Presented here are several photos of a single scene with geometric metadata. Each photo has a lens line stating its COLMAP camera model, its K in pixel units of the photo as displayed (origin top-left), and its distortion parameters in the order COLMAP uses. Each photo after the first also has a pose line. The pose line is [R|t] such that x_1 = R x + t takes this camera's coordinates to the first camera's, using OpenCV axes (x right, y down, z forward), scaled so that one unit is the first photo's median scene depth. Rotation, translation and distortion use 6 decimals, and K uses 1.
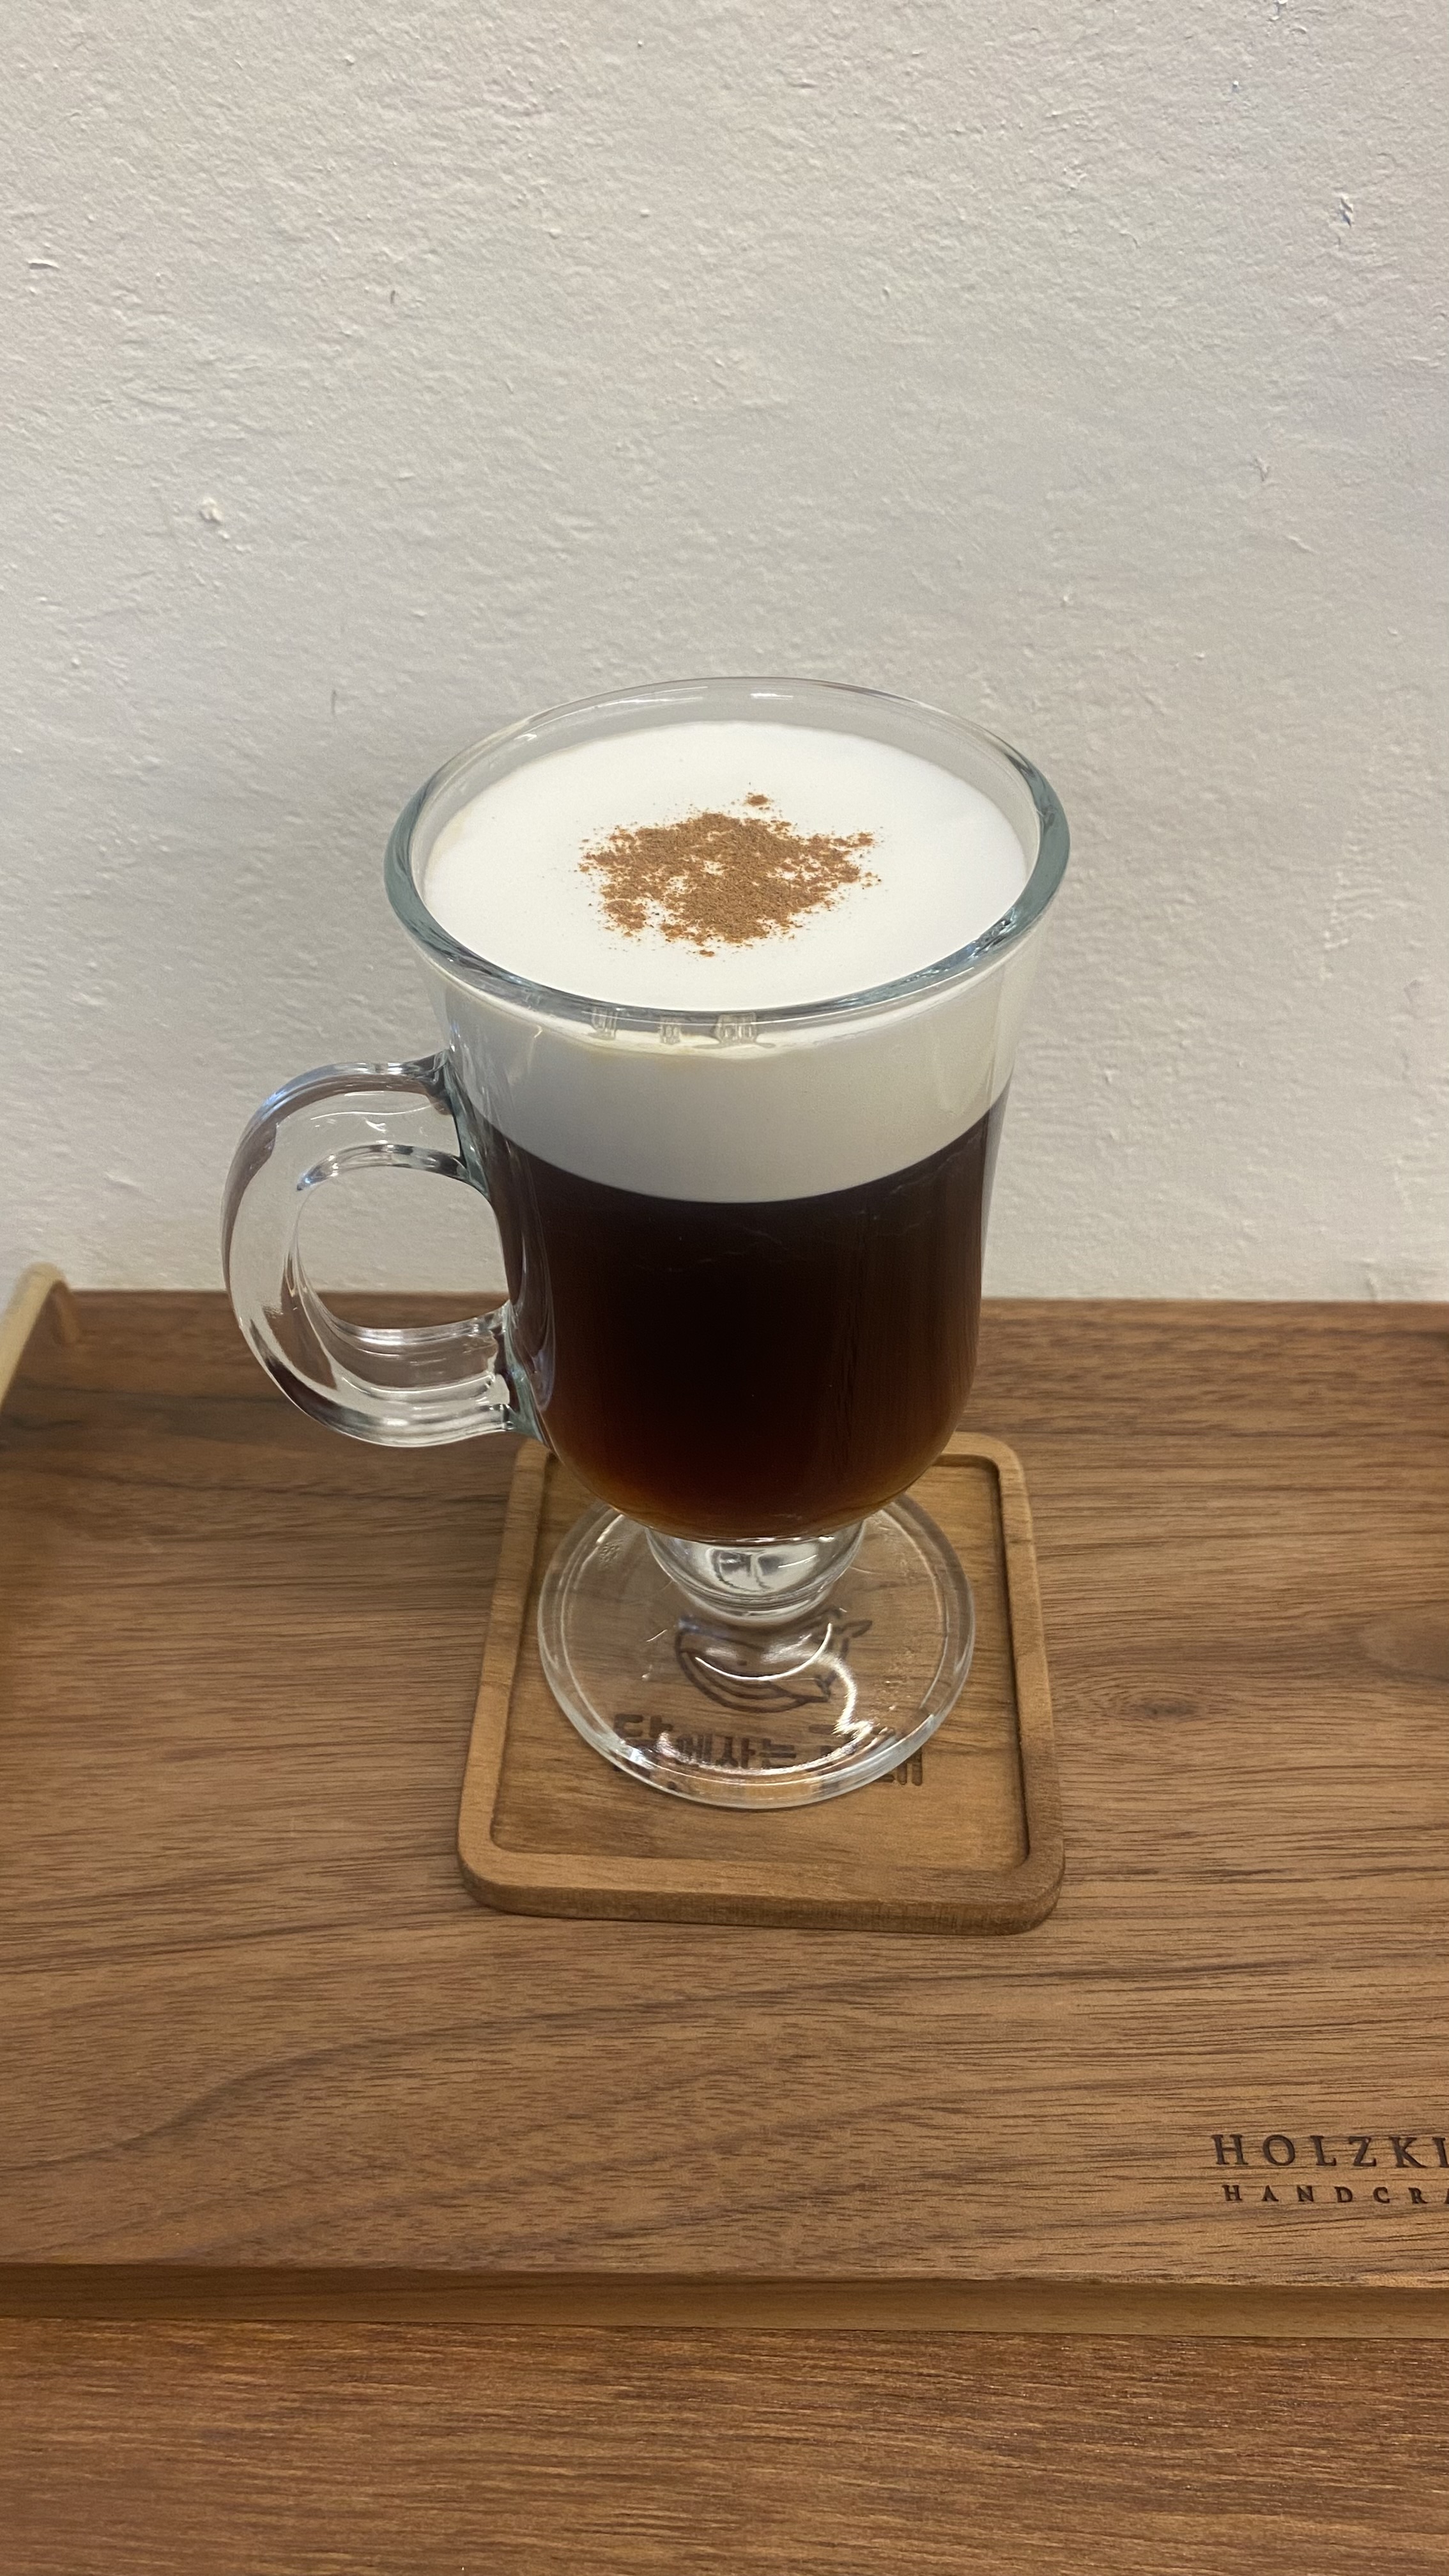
lens RADIAL K [[1972.6, 0, 724.2], [0, 1972.6, 1287.9], [0, 0, 1]] dist [-0.000379, 0.004318]
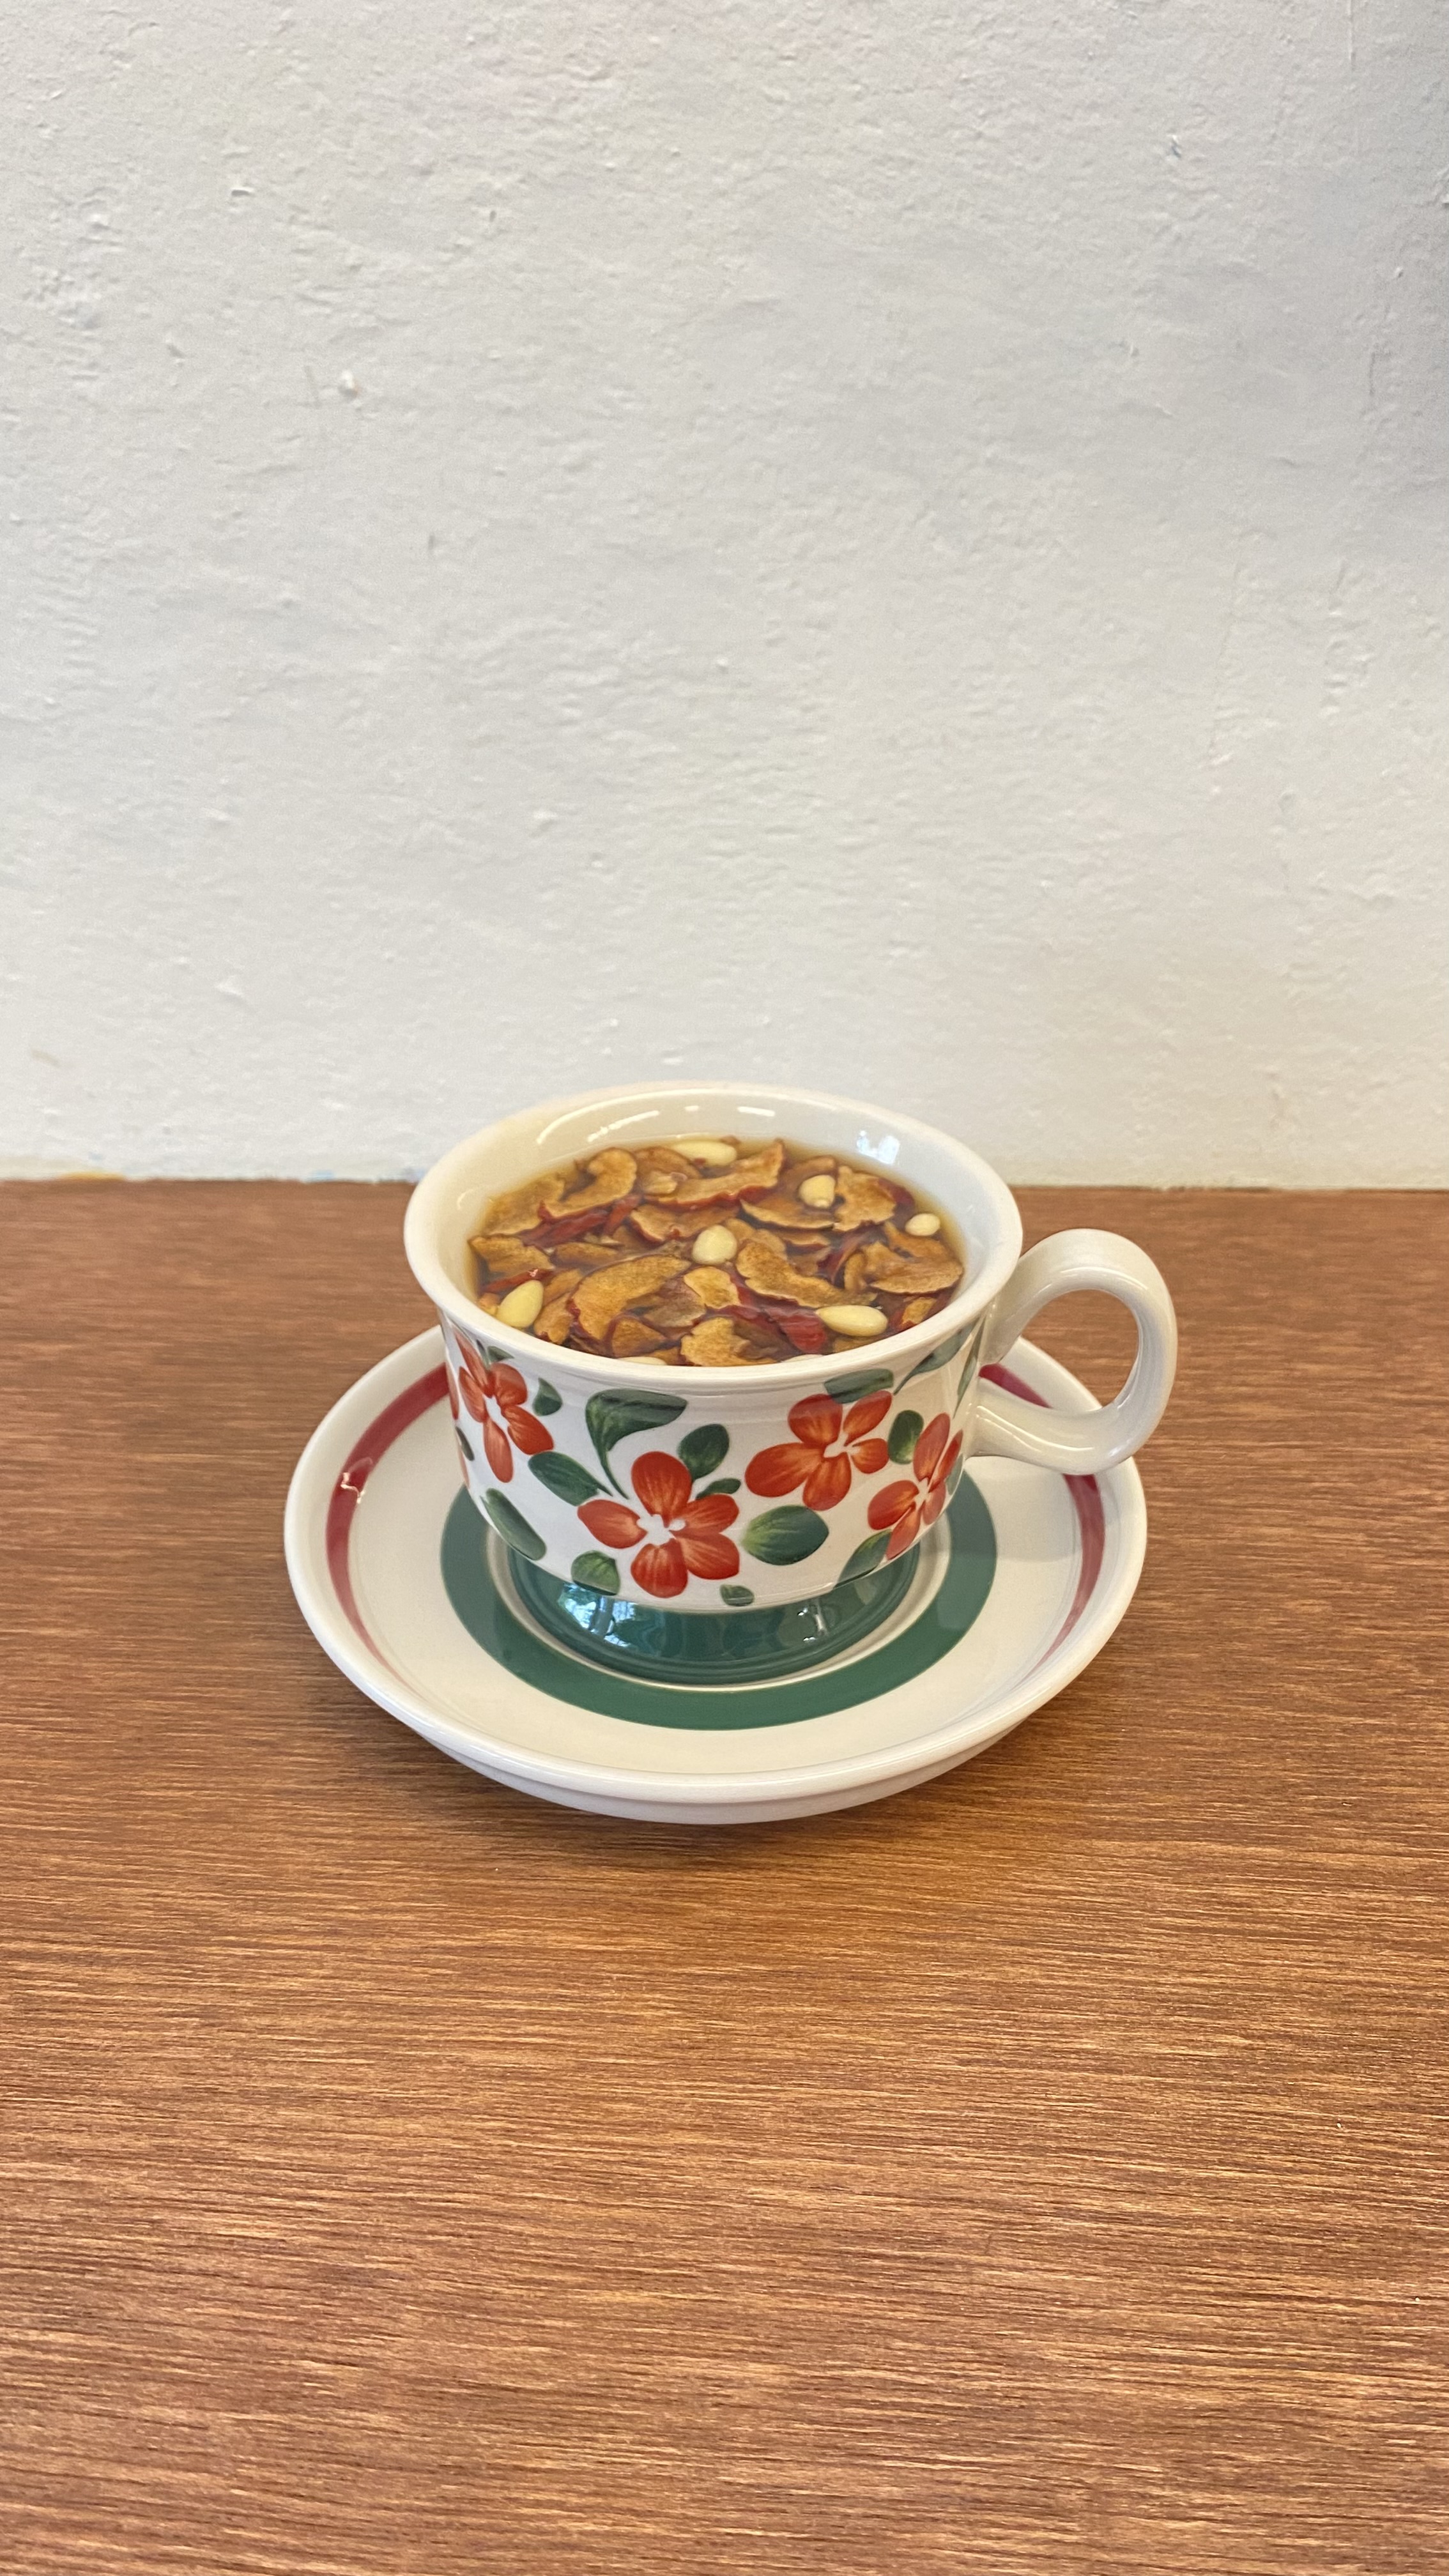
lens RADIAL K [[1972.6, 0, 724.8], [0, 1972.6, 1287.3], [0, 0, 1]] dist [-0.000379, 0.004318]
pose [[0.999974, 0.004452, -0.005639, 0.006099], [-0.005549, 0.977101, -0.212704, 0.529308], [0.004563, 0.212730, 0.977100, -0.193279]]
